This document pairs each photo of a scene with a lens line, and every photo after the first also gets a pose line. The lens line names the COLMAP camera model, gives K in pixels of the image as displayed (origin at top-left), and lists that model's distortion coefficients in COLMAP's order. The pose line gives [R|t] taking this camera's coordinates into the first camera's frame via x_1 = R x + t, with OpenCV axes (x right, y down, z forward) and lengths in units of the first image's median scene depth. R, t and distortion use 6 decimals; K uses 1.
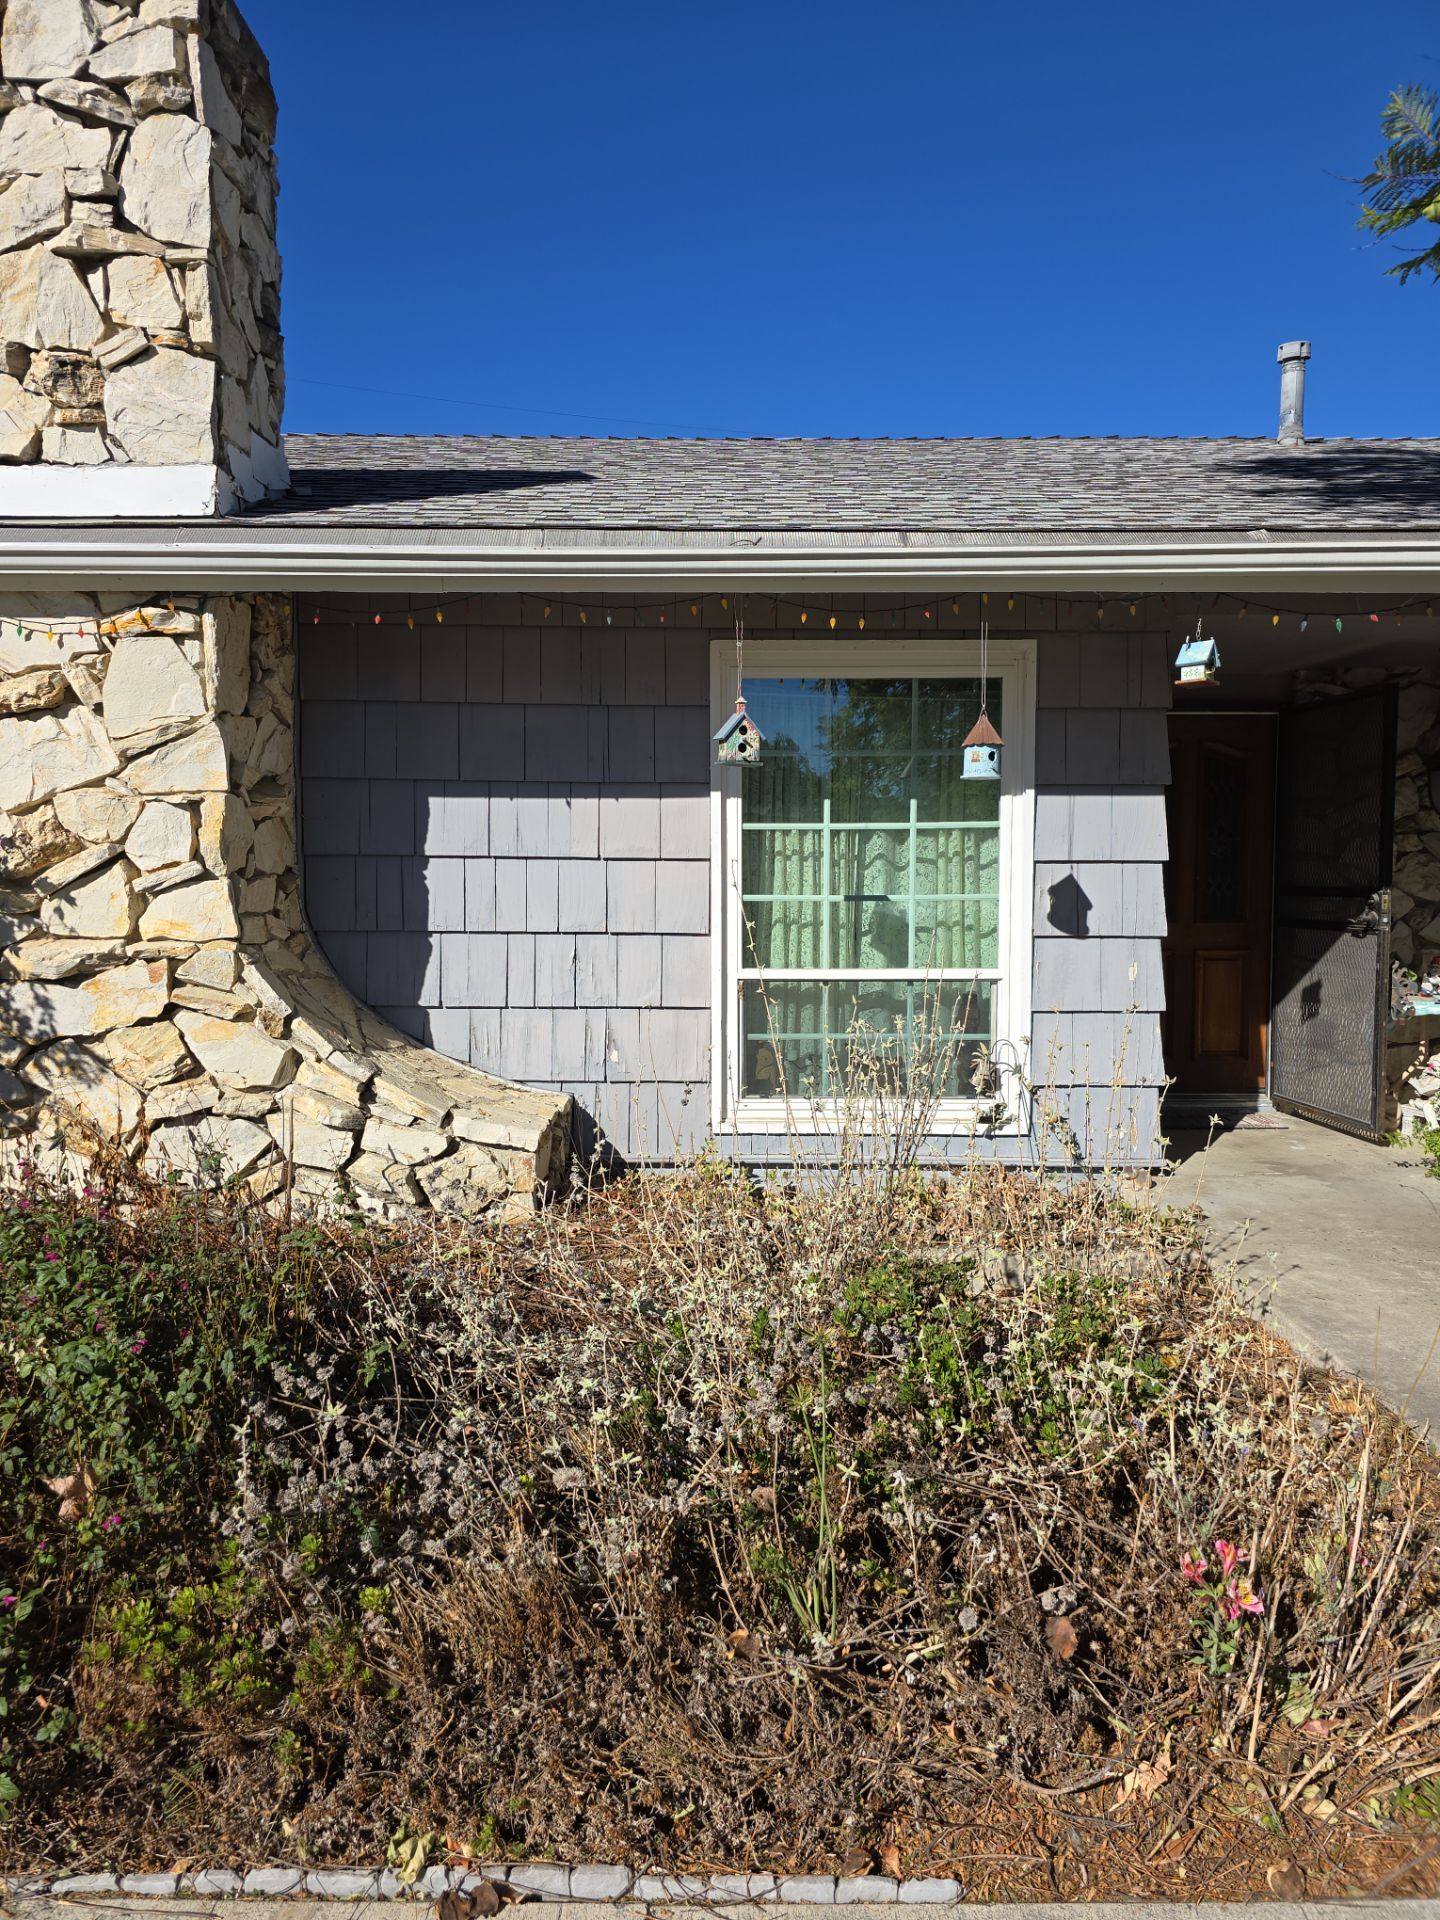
lens RADIAL K [[1334.0, 0, 681.3], [0, 1334.0, 958.6], [0, 0, 1]] dist [0.115433, -0.128080]
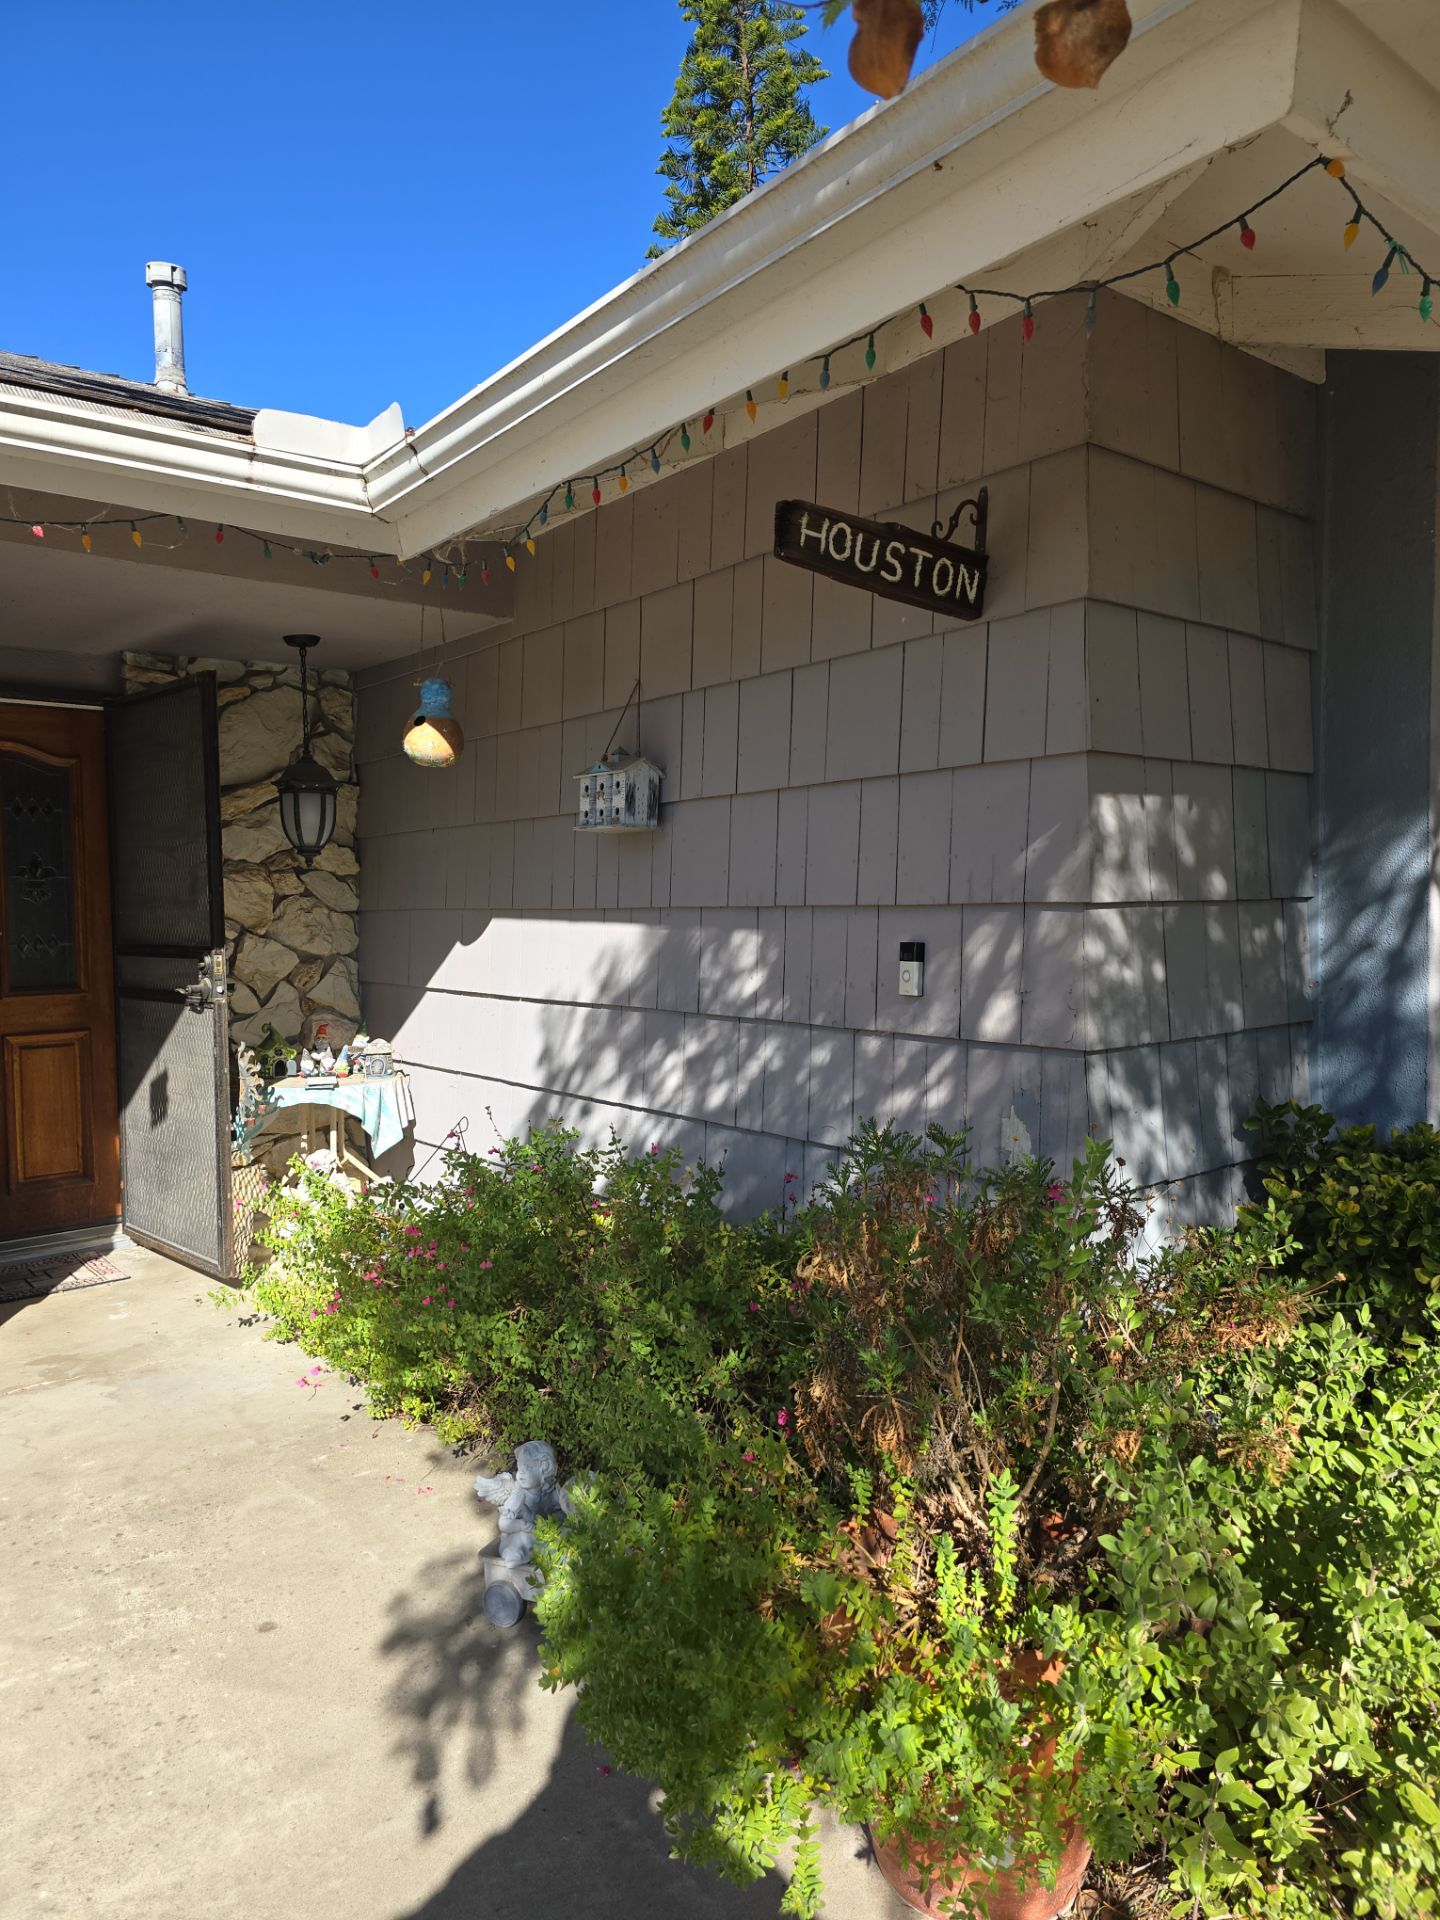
lens RADIAL K [[1334.0, 0, 681.3], [0, 1334.0, 958.6], [0, 0, 1]] dist [0.115433, -0.128080]
pose [[0.810419, -0.039132, 0.584542, 0.258584], [0.053651, 0.998531, -0.007536, -0.023011], [-0.583389, 0.037469, 0.811328, 0.227502]]
